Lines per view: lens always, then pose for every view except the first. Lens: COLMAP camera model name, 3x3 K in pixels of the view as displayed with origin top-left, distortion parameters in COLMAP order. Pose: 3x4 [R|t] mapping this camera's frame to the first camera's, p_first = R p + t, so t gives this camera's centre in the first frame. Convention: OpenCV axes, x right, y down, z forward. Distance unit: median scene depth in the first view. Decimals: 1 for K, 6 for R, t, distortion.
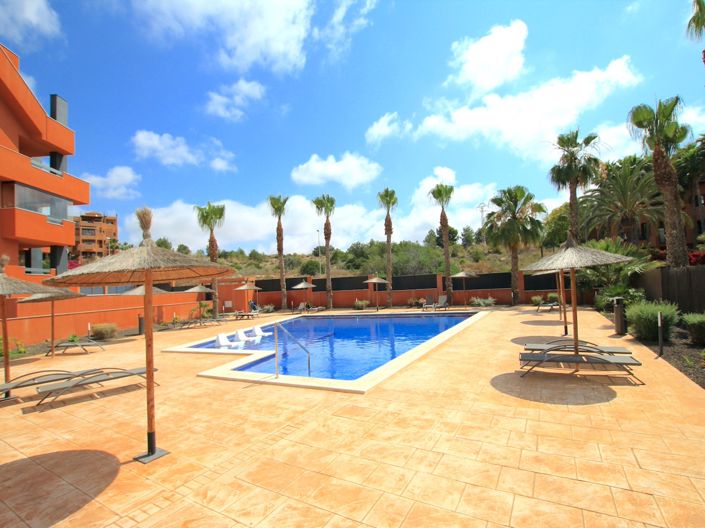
lens RADIAL K [[326.9, 0, 355.7], [0, 326.9, 263.1], [0, 0, 1]] dist [-0.026605, 0.003213]
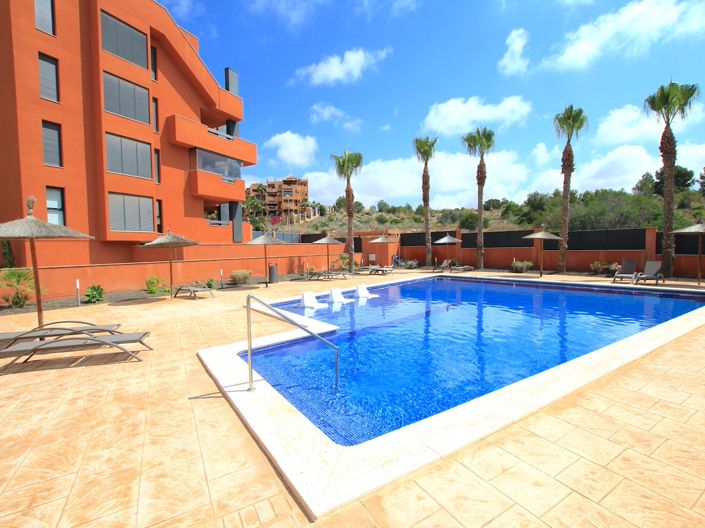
lens RADIAL K [[326.9, 0, 353.9], [0, 326.9, 259.4], [0, 0, 1]] dist [-0.026605, 0.003213]
pose [[0.876208, 0.053770, -0.478925, 0.038588], [0.007014, 0.992229, 0.124231, 0.010244], [0.481882, -0.112211, 0.869021, 0.126045]]
